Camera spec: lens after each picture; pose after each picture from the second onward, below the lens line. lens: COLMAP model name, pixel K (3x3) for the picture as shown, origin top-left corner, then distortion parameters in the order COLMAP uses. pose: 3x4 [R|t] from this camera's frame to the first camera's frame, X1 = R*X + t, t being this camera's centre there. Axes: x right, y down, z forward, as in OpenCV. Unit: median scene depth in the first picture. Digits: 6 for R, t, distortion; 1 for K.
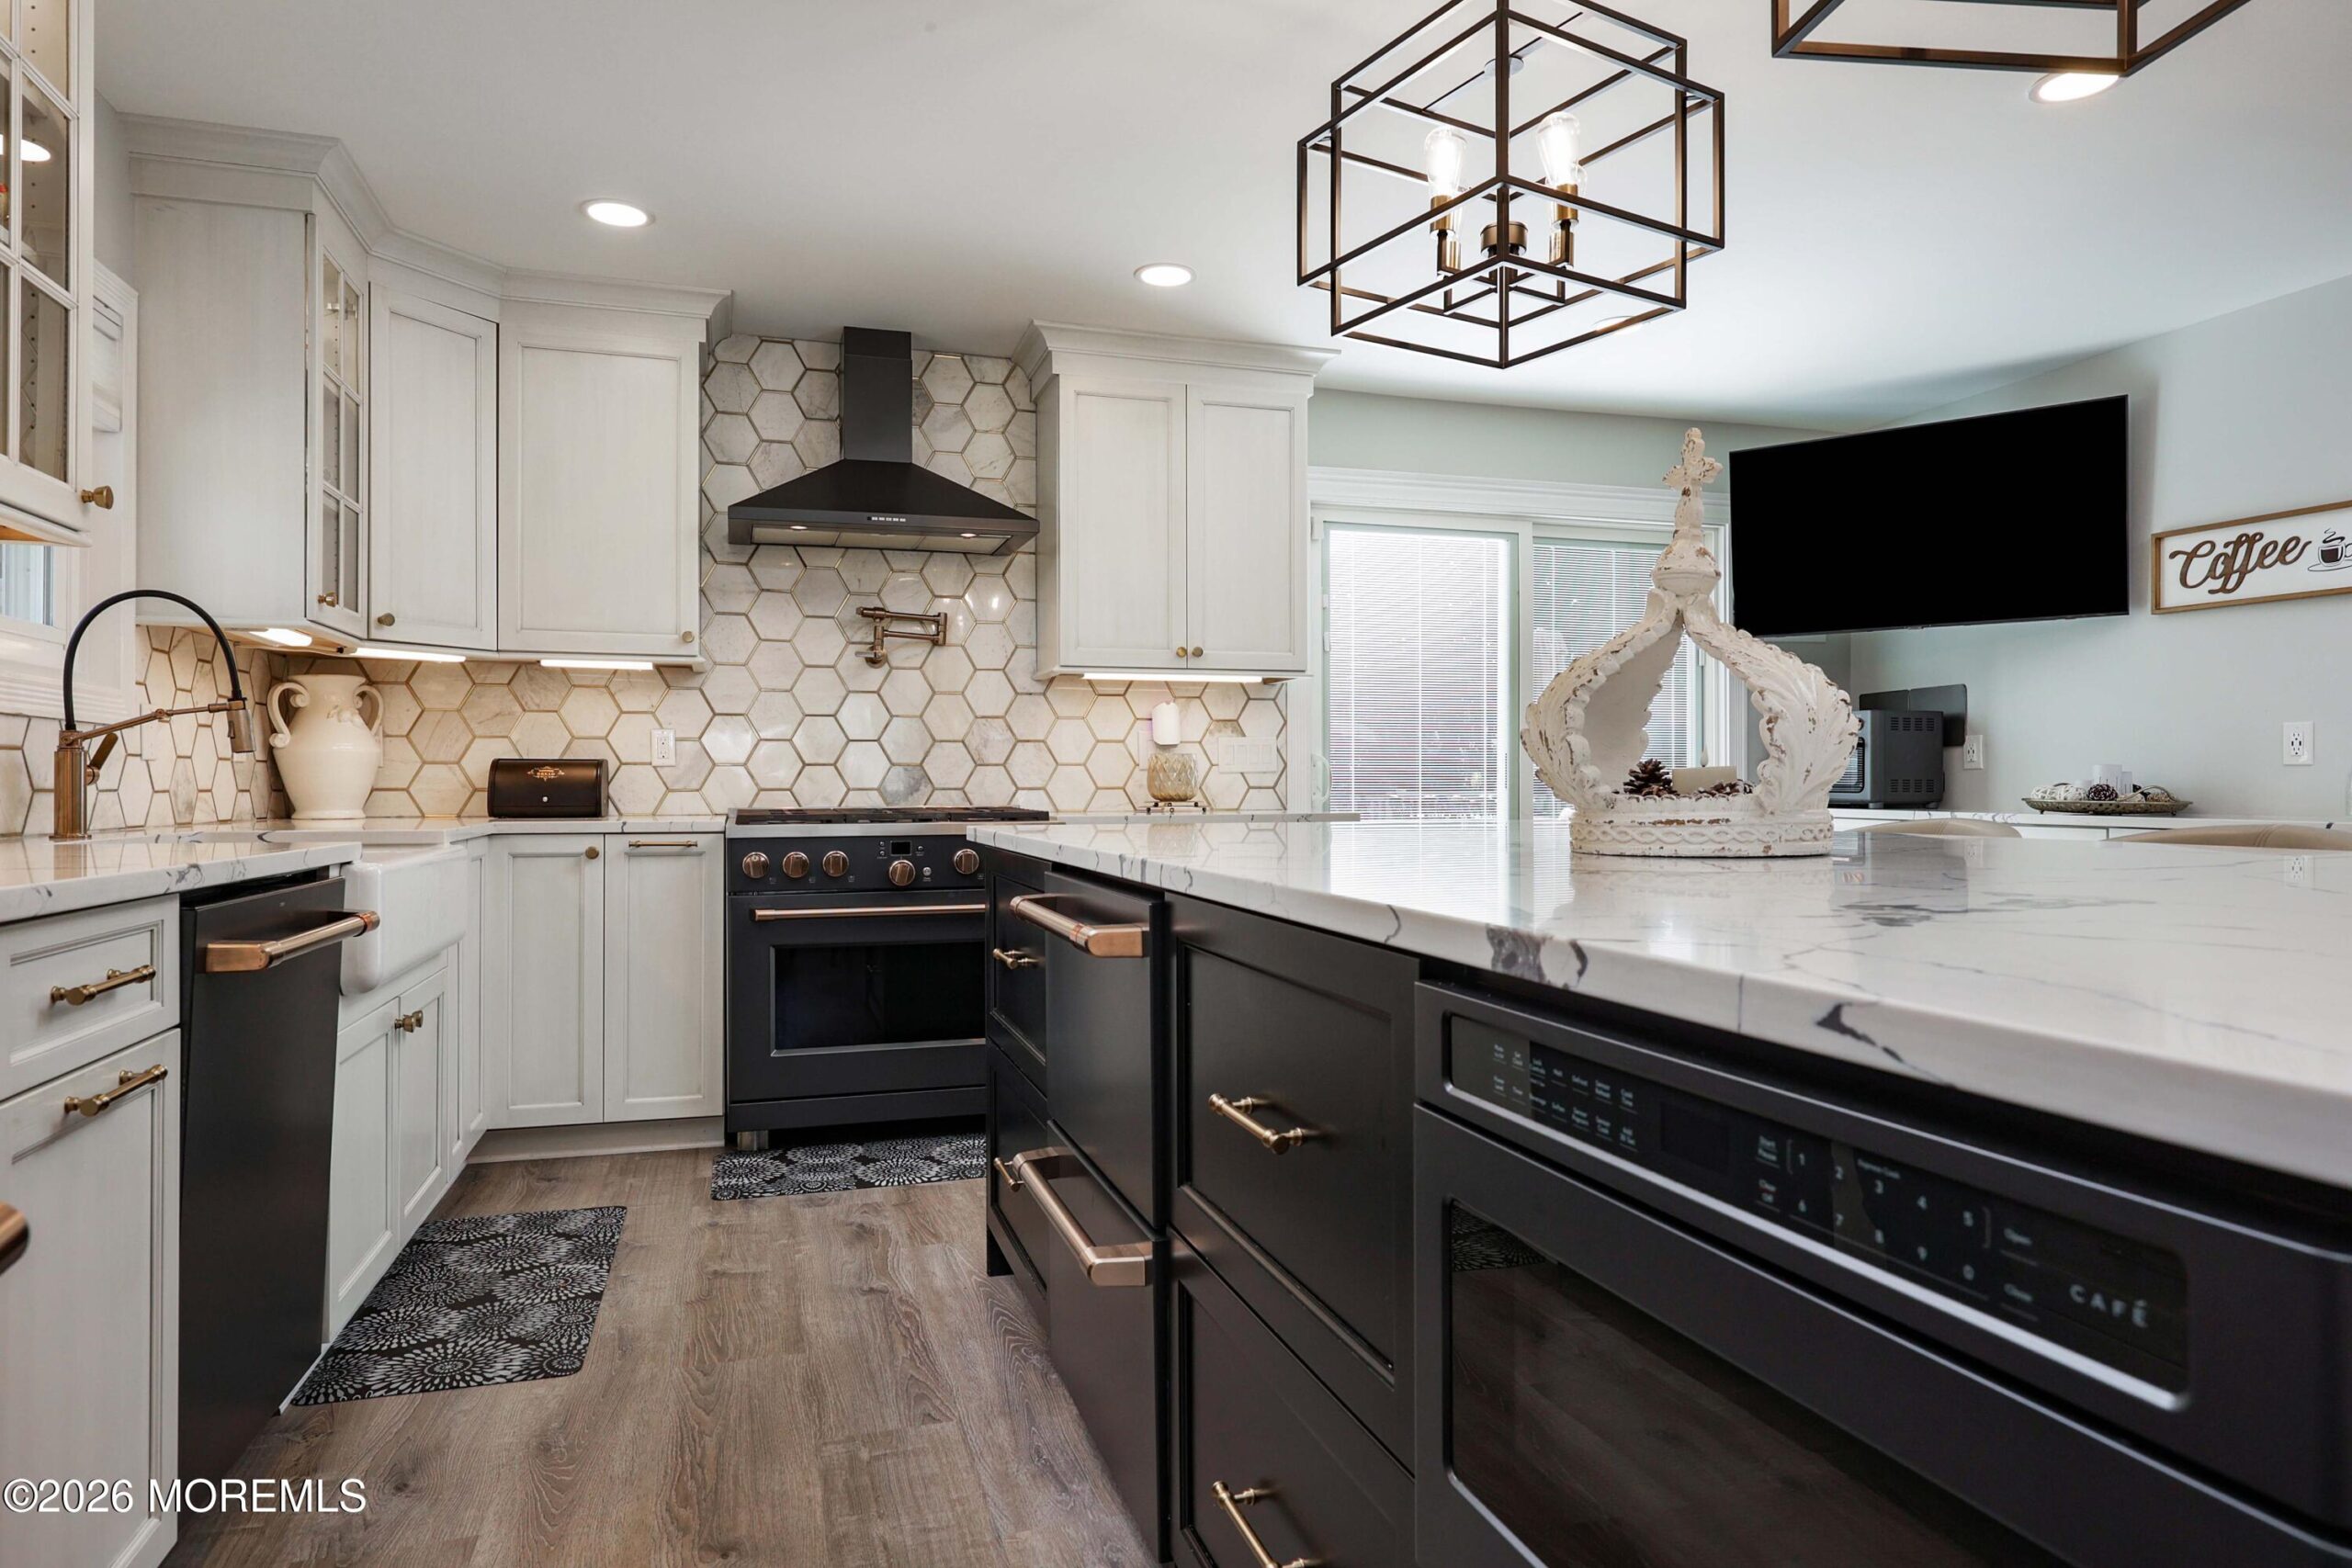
lens RADIAL K [[1413.3, 0, 1153.8], [0, 1413.3, 775.8], [0, 0, 1]] dist [-0.001097, 0.001169]
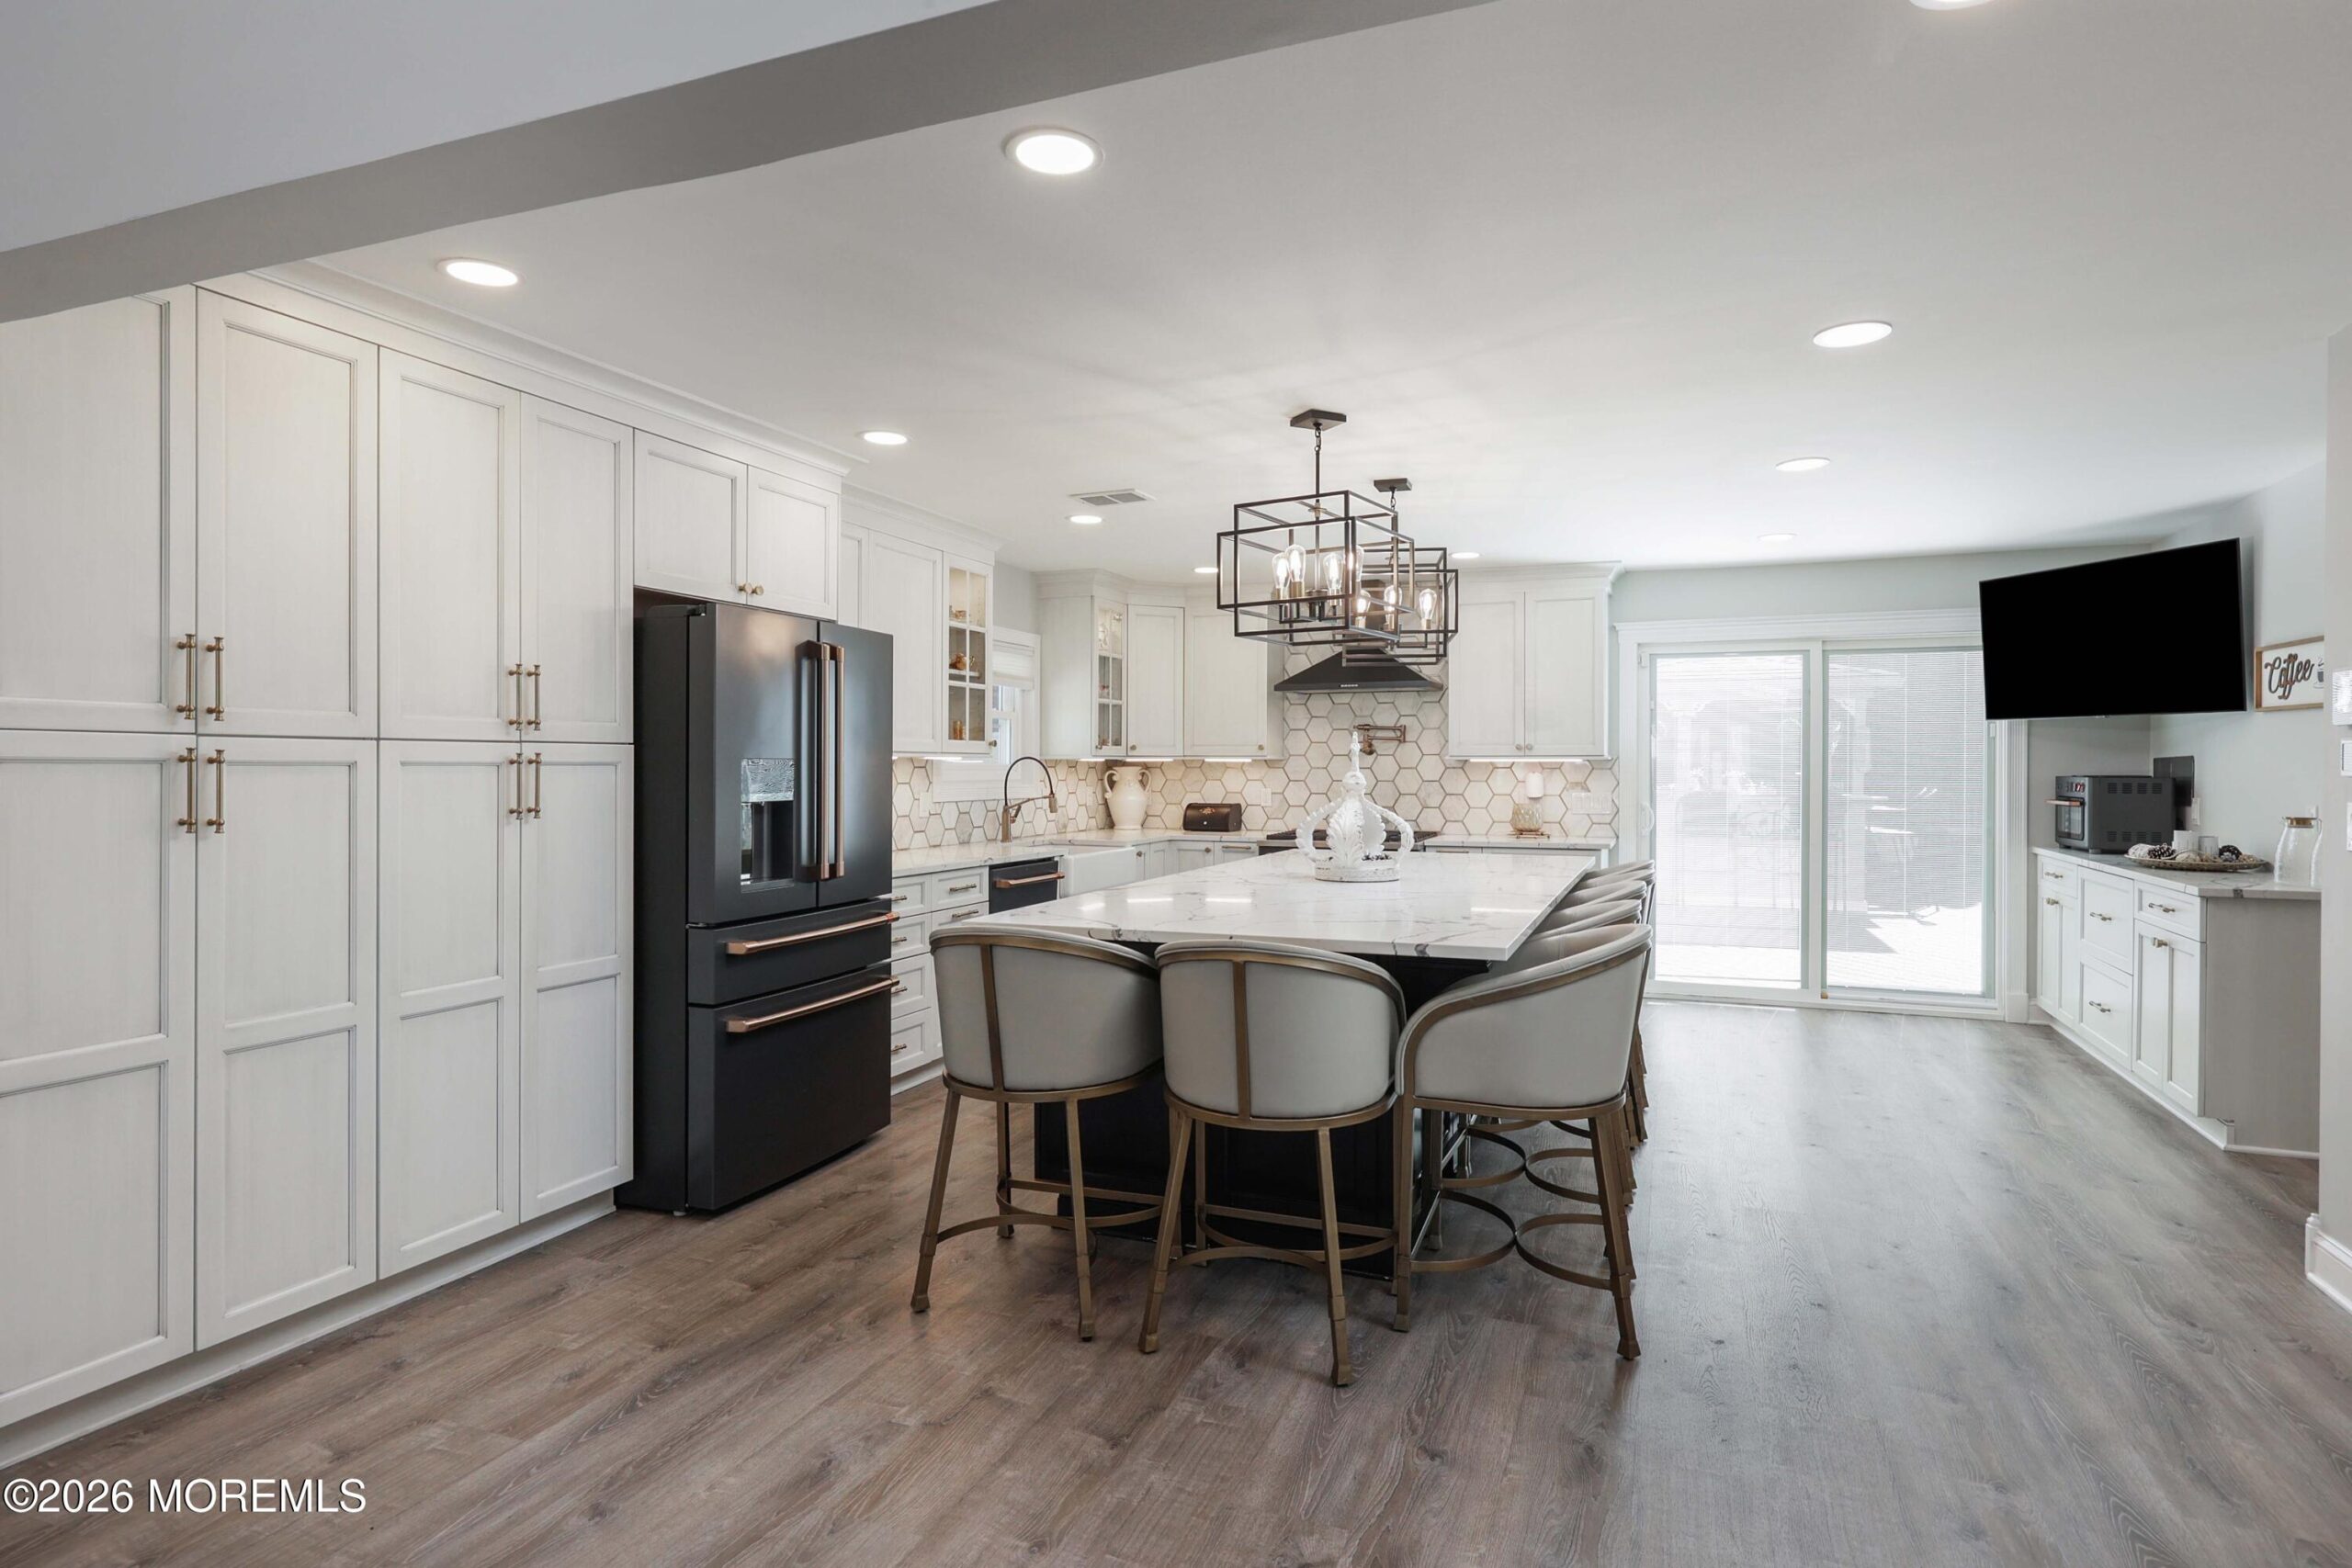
lens RADIAL K [[1253.0, 0, 1166.2], [0, 1253.0, 770.1], [0, 0, 1]] dist [-0.003372, -0.000361]
pose [[0.782167, 0.004794, -0.623050, 0.723091], [0.000781, 0.999962, 0.008674, -0.081895], [0.623068, -0.007271, 0.782134, -0.540475]]
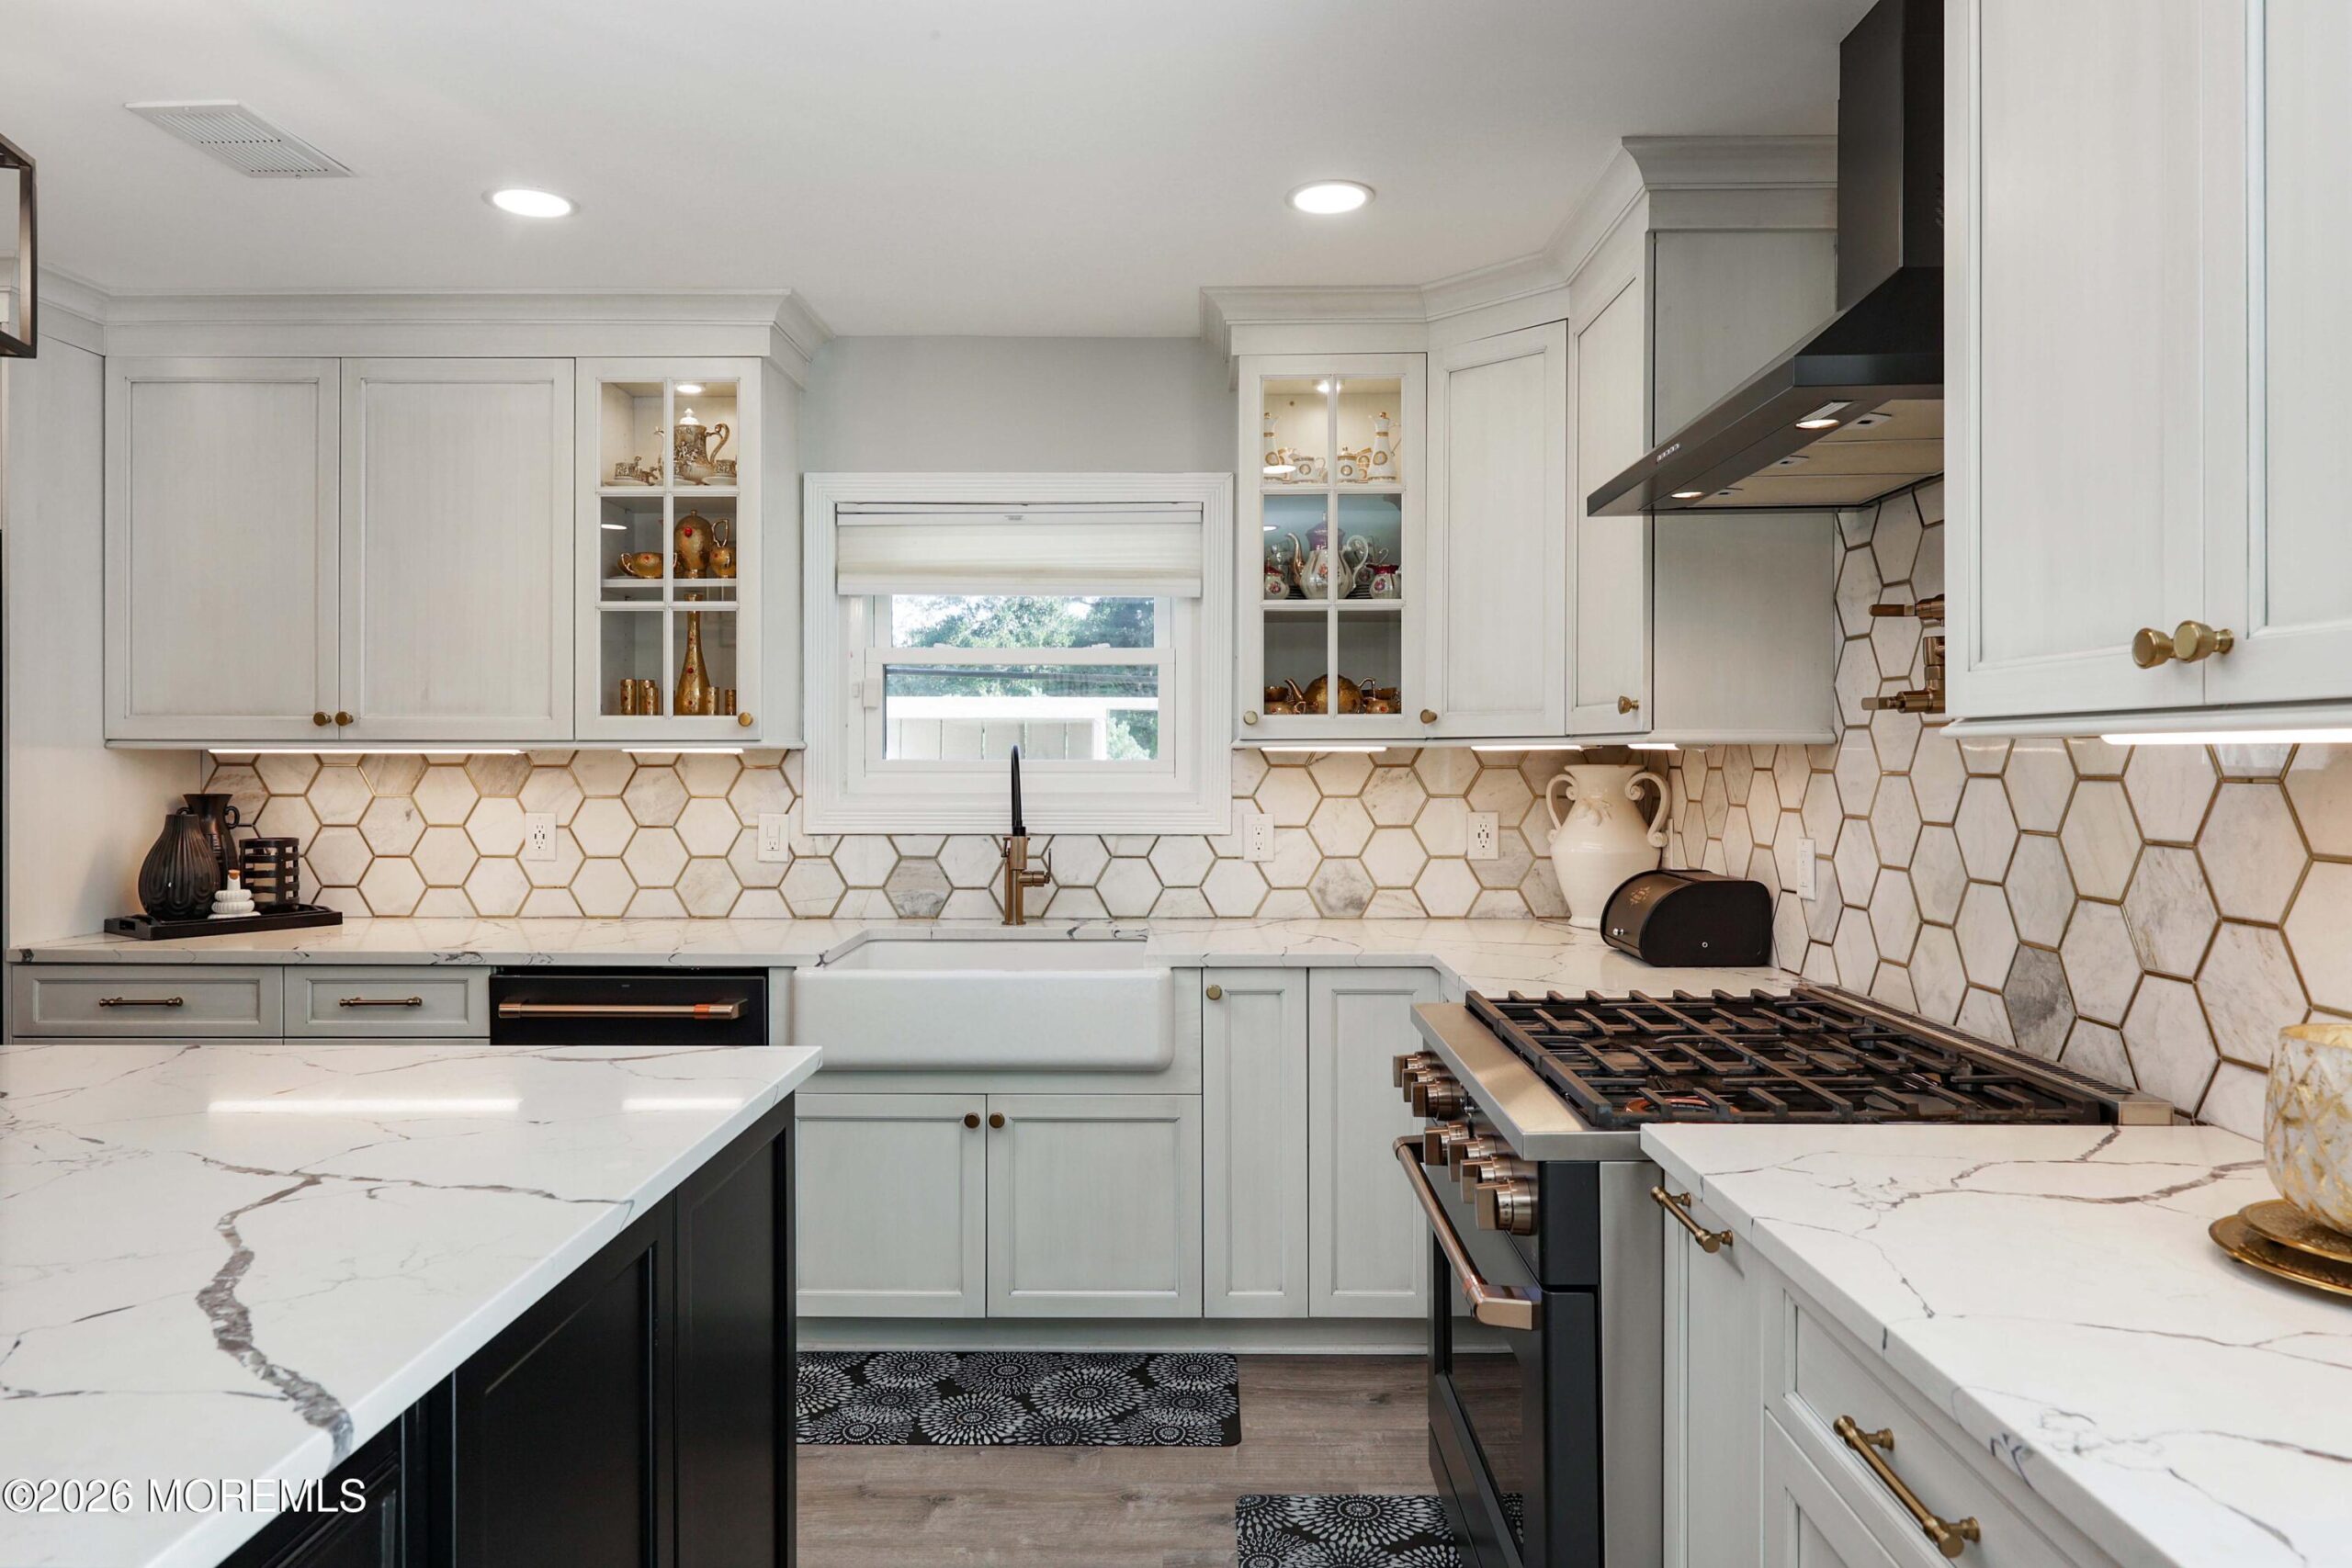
lens RADIAL K [[1456.9, 0, 1158.2], [0, 1456.9, 764.4], [0, 0, 1]] dist [0.000651, 0.001894]
pose [[-0.289882, 0.005609, -0.957046, 0.369303], [0.007253, 0.999967, 0.003664, -0.075817], [0.957035, -0.005879, -0.289913, 1.005086]]
